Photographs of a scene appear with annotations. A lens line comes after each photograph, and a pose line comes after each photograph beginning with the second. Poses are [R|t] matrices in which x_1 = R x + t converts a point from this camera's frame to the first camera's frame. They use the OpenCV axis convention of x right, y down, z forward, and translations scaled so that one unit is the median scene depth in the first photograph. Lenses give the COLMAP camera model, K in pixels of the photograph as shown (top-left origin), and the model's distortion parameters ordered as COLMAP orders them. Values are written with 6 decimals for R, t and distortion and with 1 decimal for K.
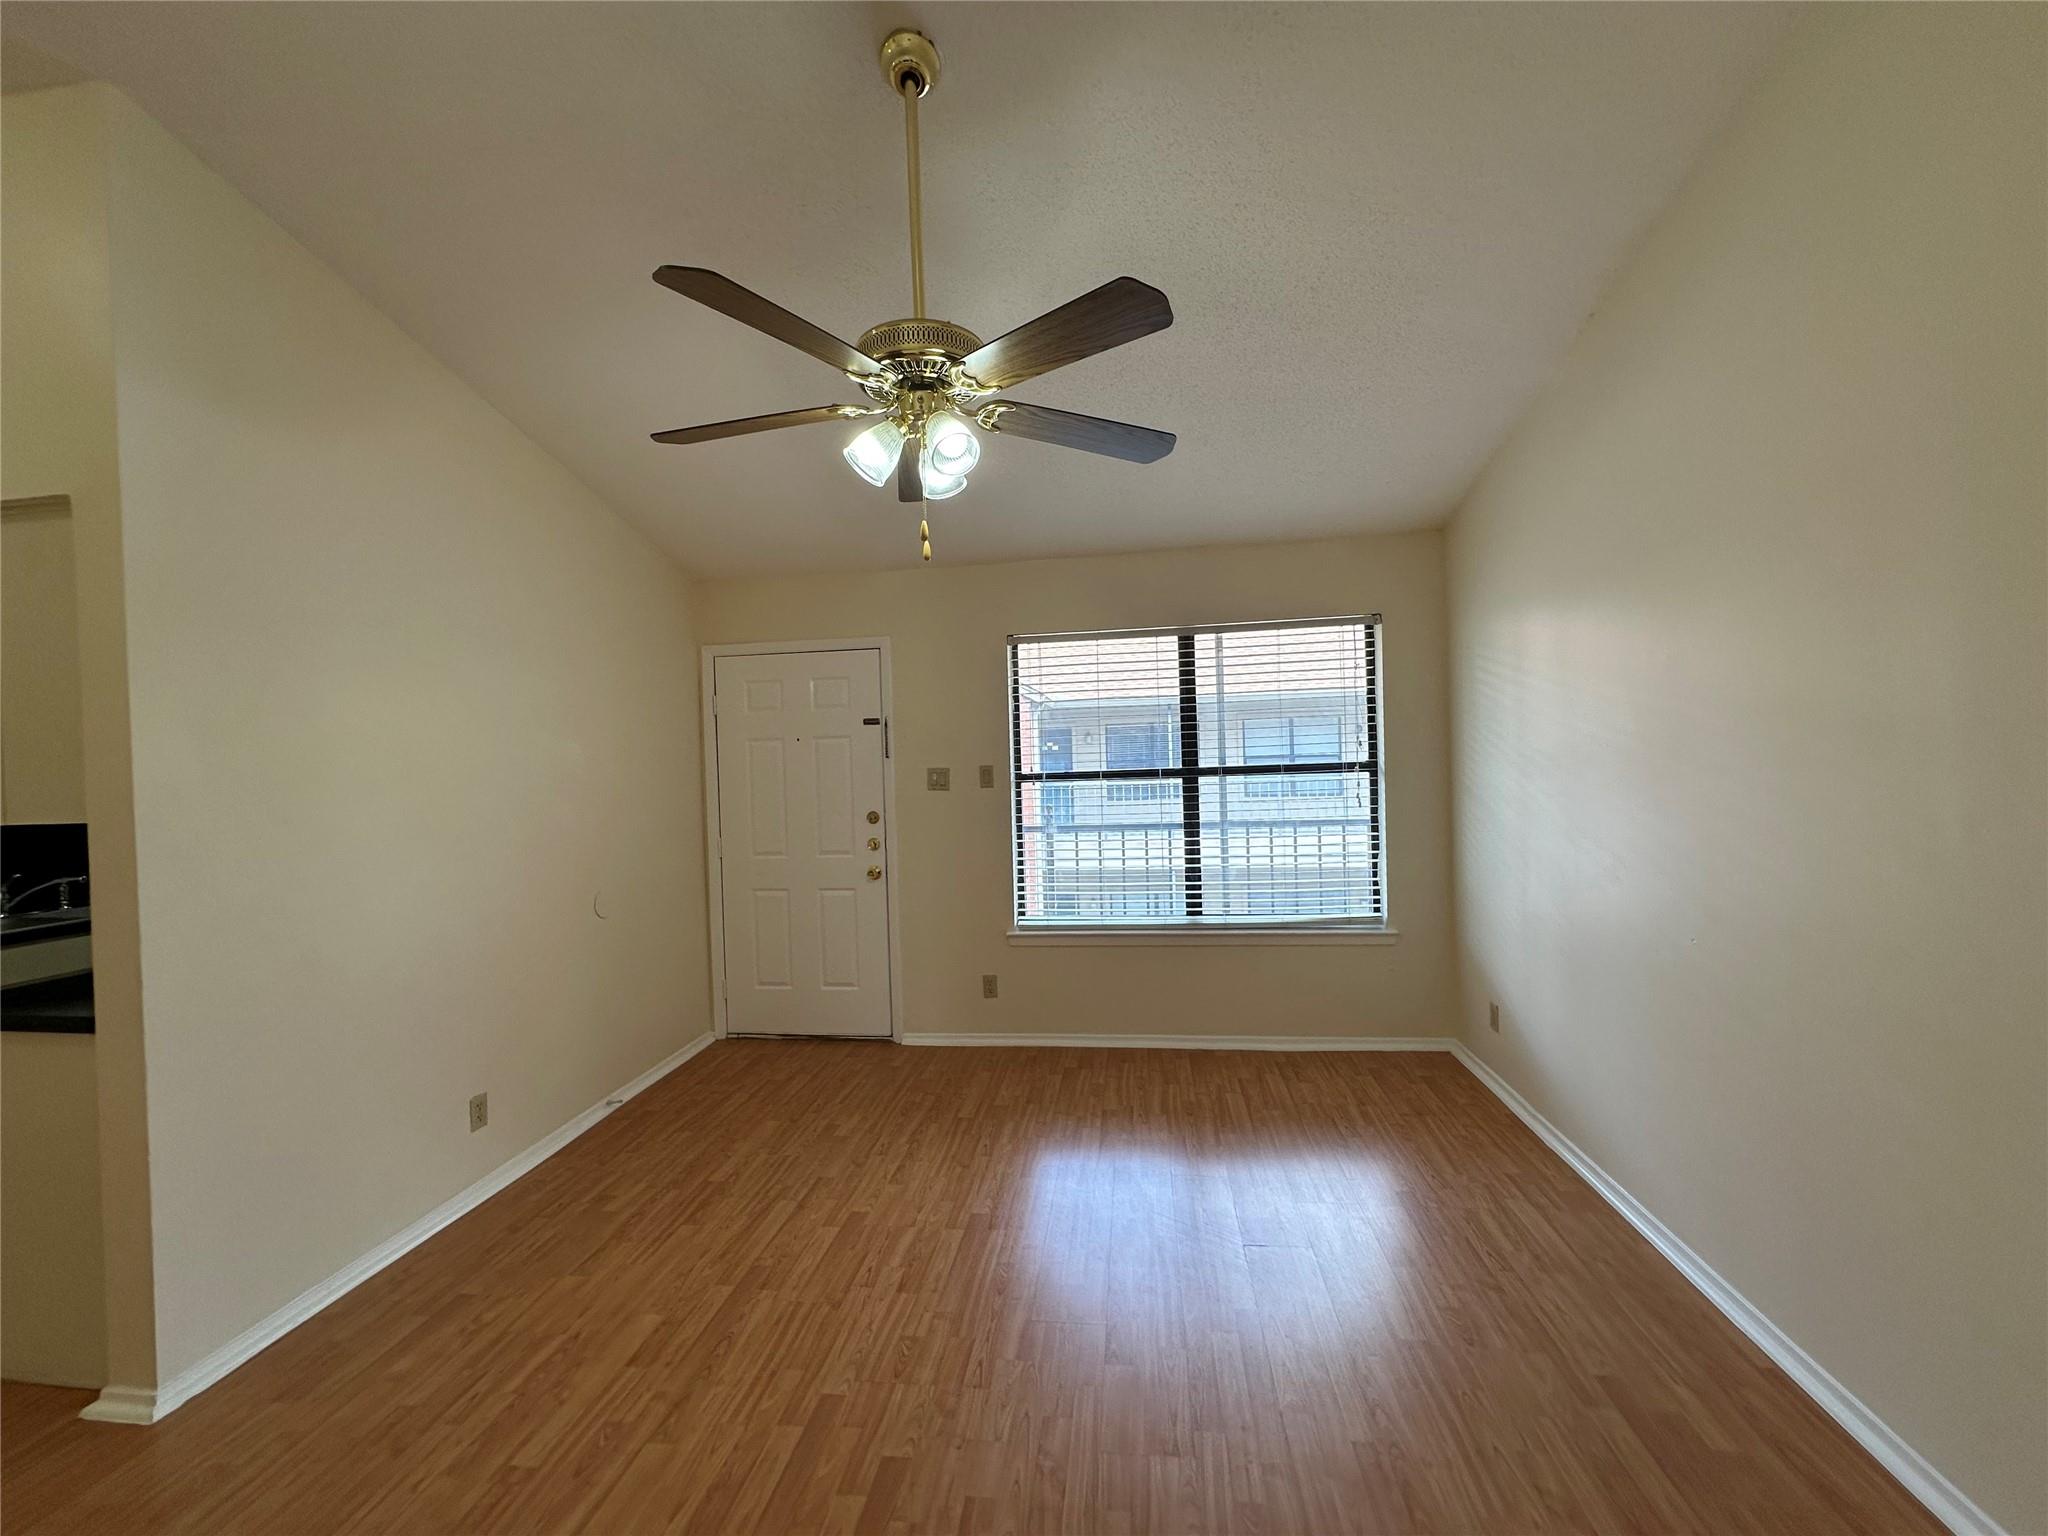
lens RADIAL K [[815.8, 0, 1029.6], [0, 815.8, 770.9], [0, 0, 1]] dist [-0.002645, -0.000072]
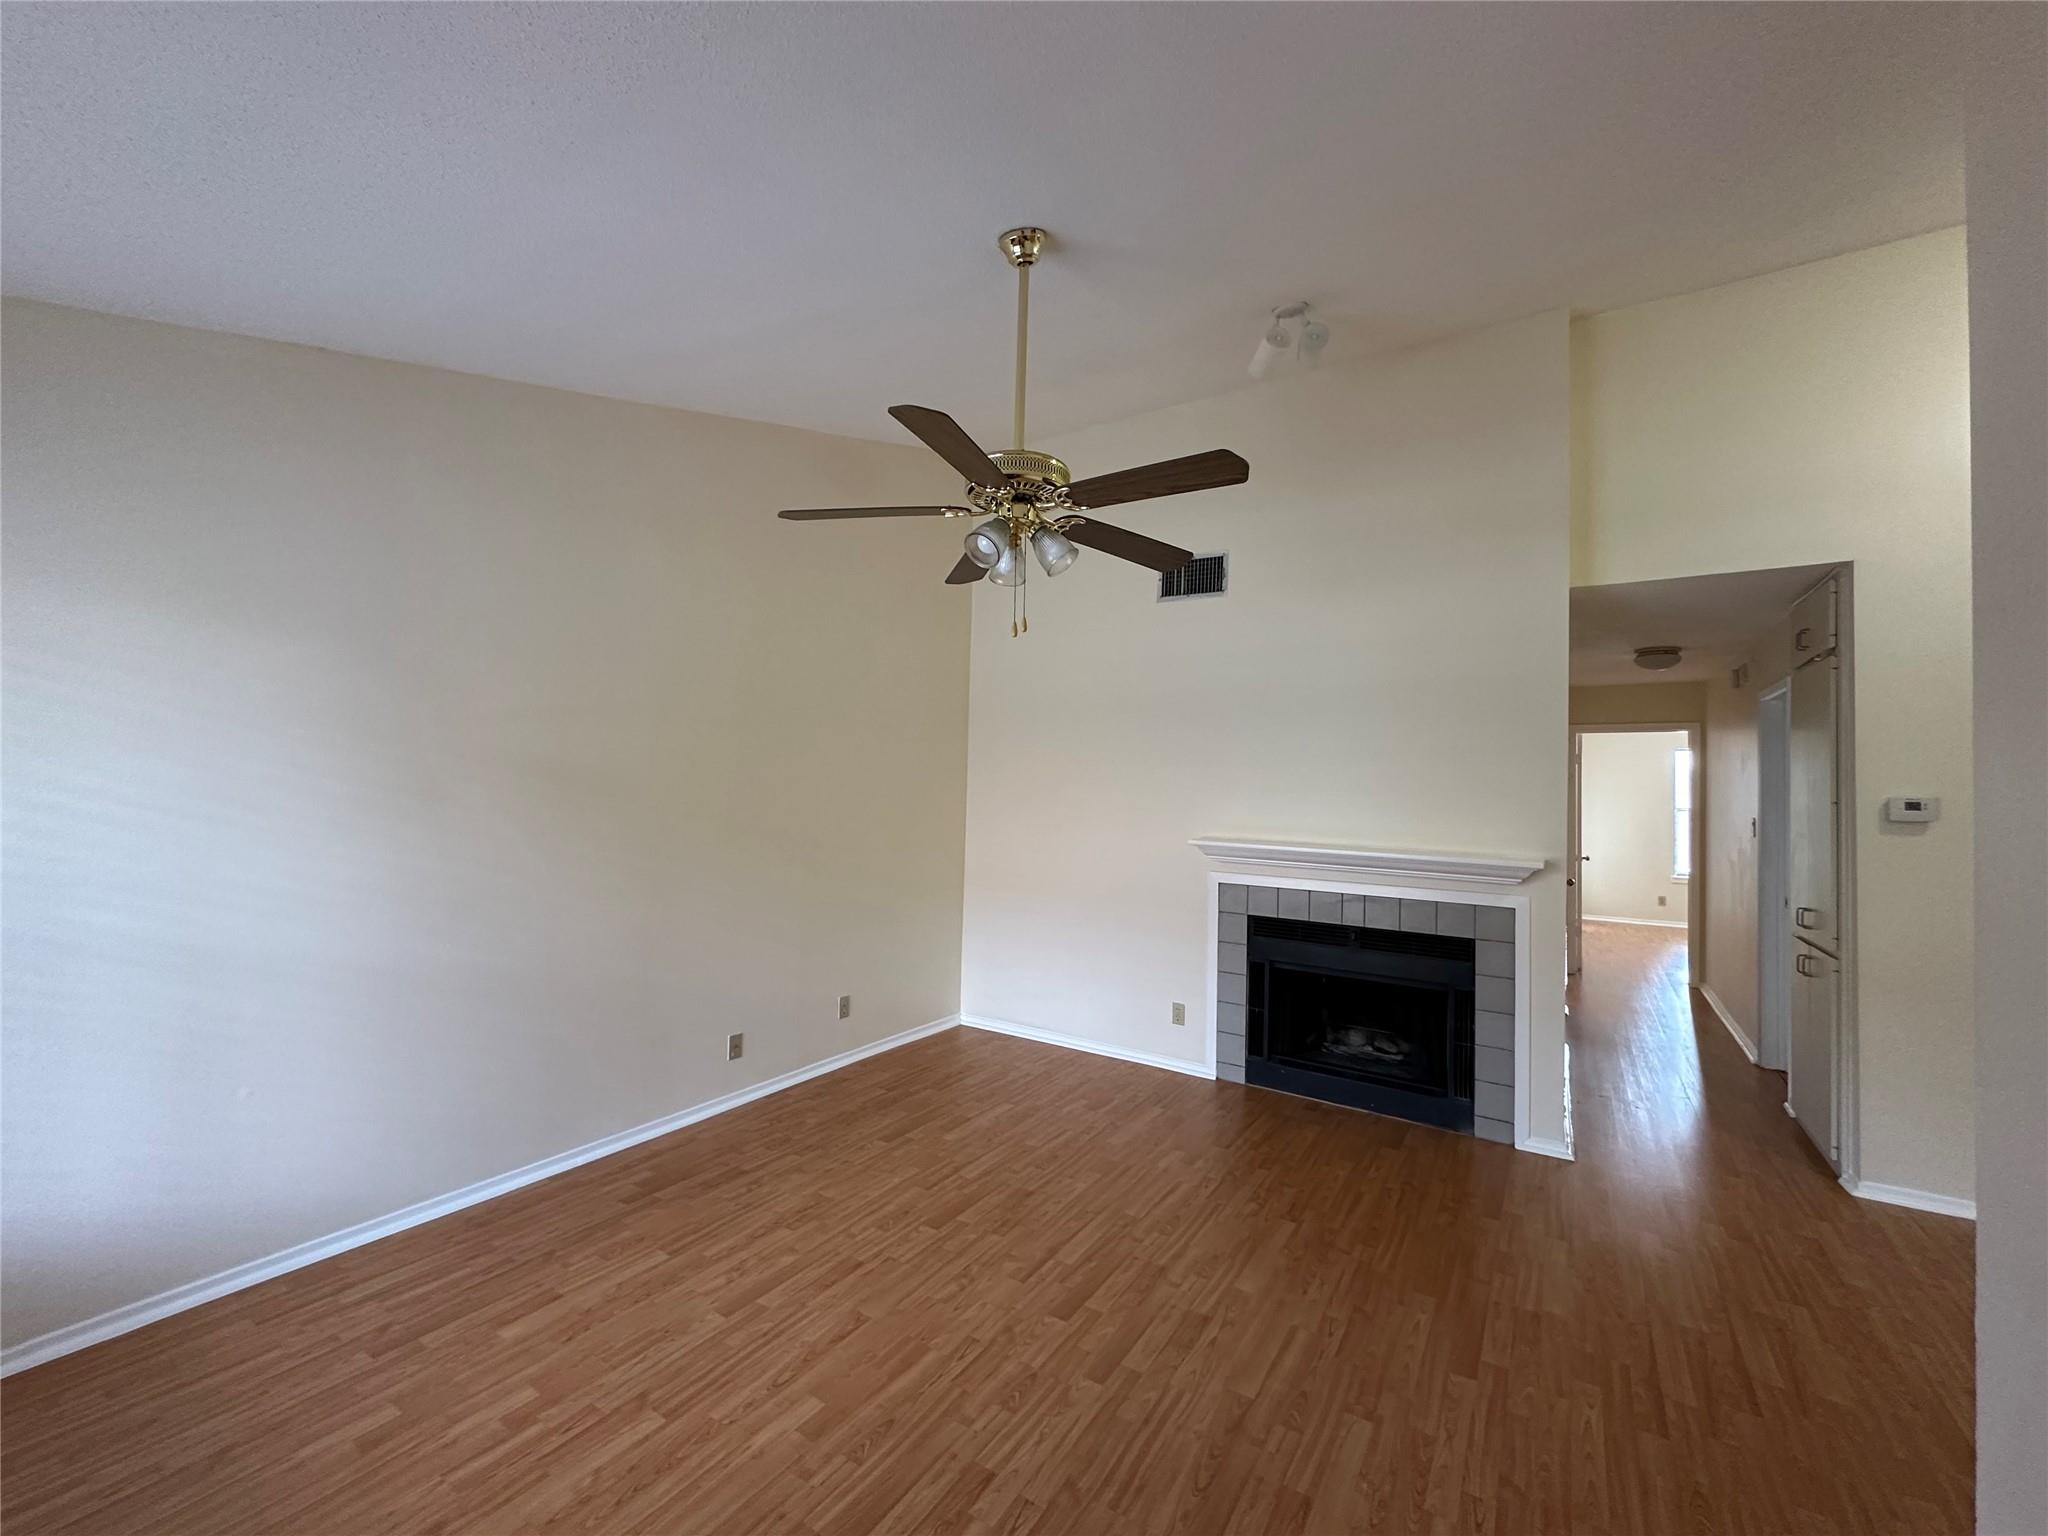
lens RADIAL K [[815.8, 0, 1025.4], [0, 815.8, 770.8], [0, 0, 1]] dist [-0.002645, -0.000072]
pose [[-0.900605, 0.019338, 0.434209, -0.616924], [0.014002, 0.999782, -0.015484, -0.032932], [-0.434414, -0.007865, -0.900679, 1.928853]]
